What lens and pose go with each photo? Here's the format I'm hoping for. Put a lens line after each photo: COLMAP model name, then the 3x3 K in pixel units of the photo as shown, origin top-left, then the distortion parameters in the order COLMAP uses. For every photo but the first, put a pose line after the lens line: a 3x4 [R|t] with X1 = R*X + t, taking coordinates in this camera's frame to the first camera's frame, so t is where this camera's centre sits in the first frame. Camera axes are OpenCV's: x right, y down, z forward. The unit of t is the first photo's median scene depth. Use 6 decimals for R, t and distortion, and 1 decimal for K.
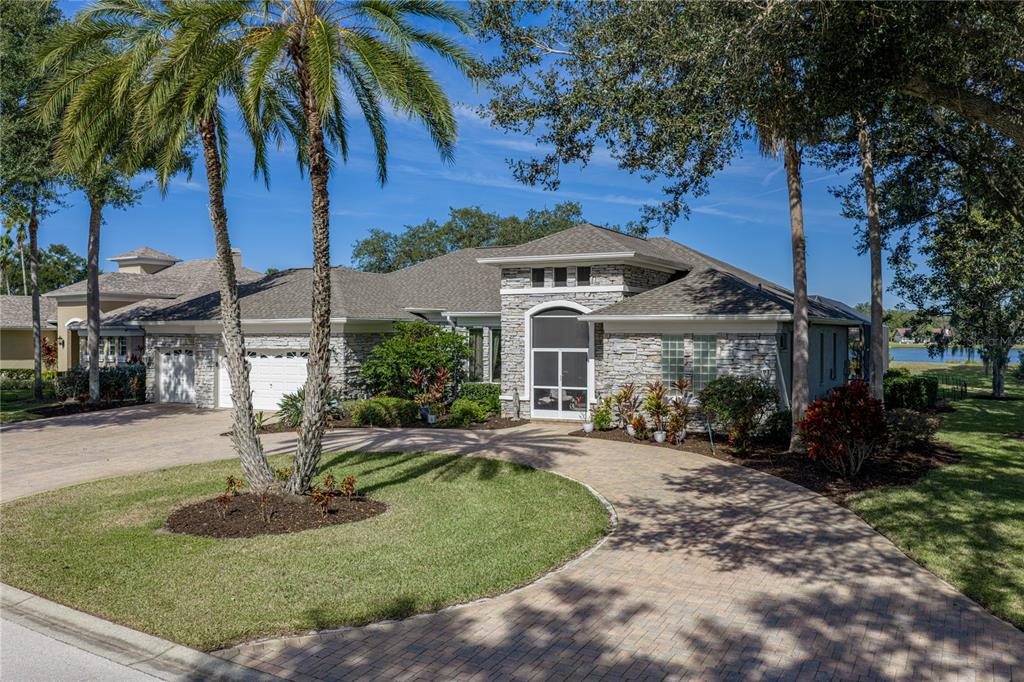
lens RADIAL K [[853.5, 0, 515.8], [0, 853.5, 346.6], [0, 0, 1]] dist [0.000933, -0.015667]
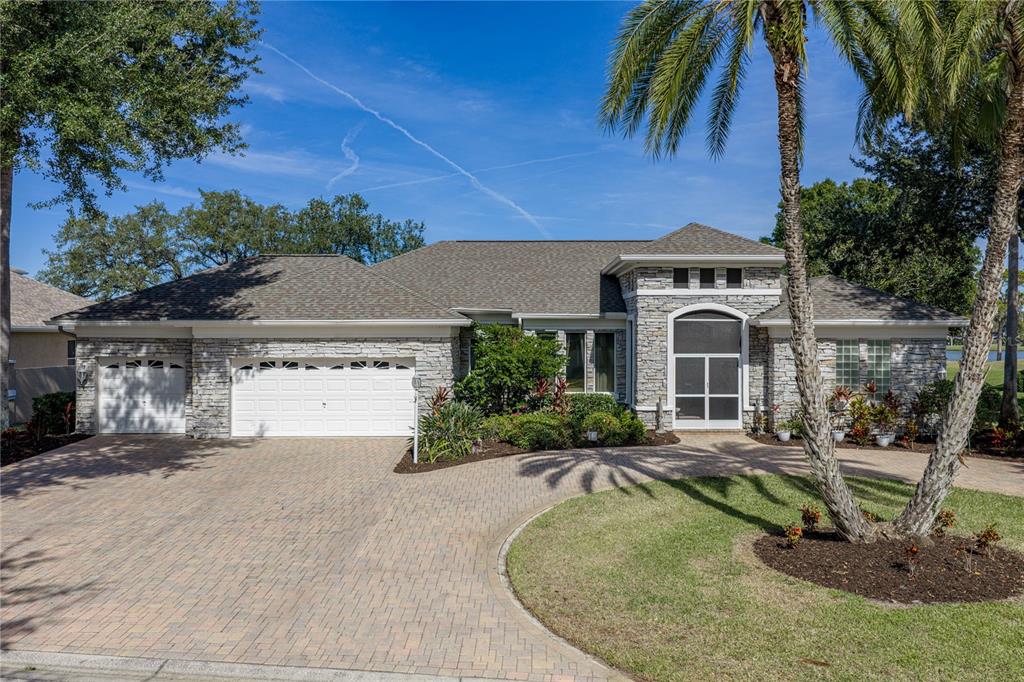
lens RADIAL K [[853.6, 0, 512.0], [0, 853.6, 341.0], [0, 0, 1]] dist [-0.004392, 0.006011]
pose [[0.884208, -0.003621, 0.467080, -0.591190], [0.006636, 0.999966, -0.004809, -0.009193], [-0.467047, 0.007352, 0.884202, 0.272775]]
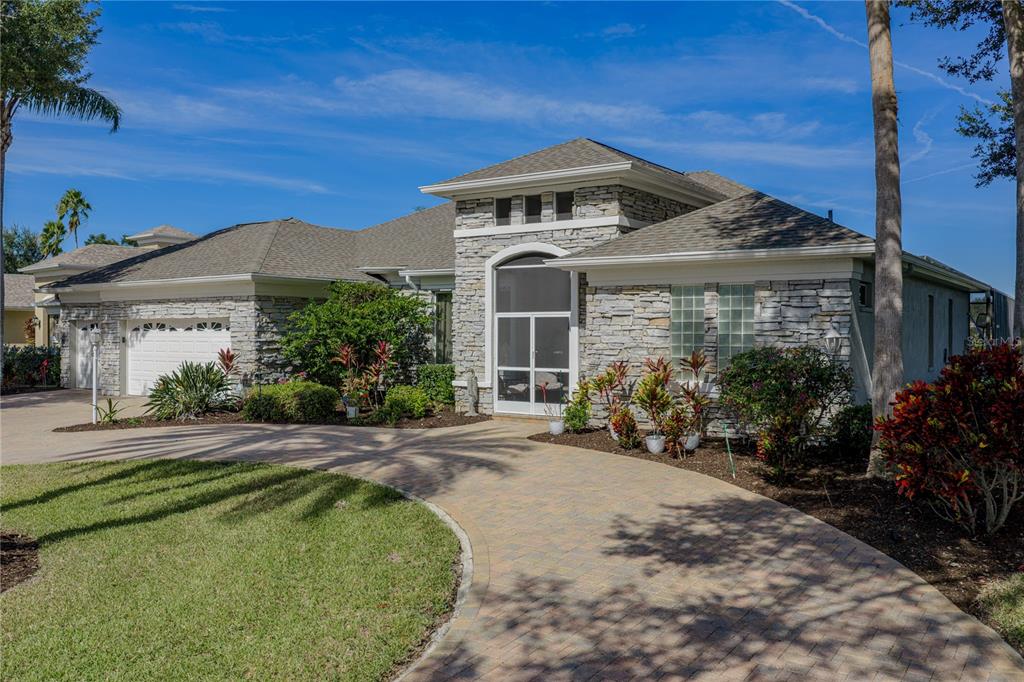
lens RADIAL K [[853.6, 0, 512.0], [0, 853.6, 341.0], [0, 0, 1]] dist [-0.004392, 0.006011]
pose [[0.993444, 0.002972, -0.114285, 0.116879], [-0.003318, 0.999990, -0.002840, 0.027920], [0.114276, 0.003200, 0.993444, 0.318669]]
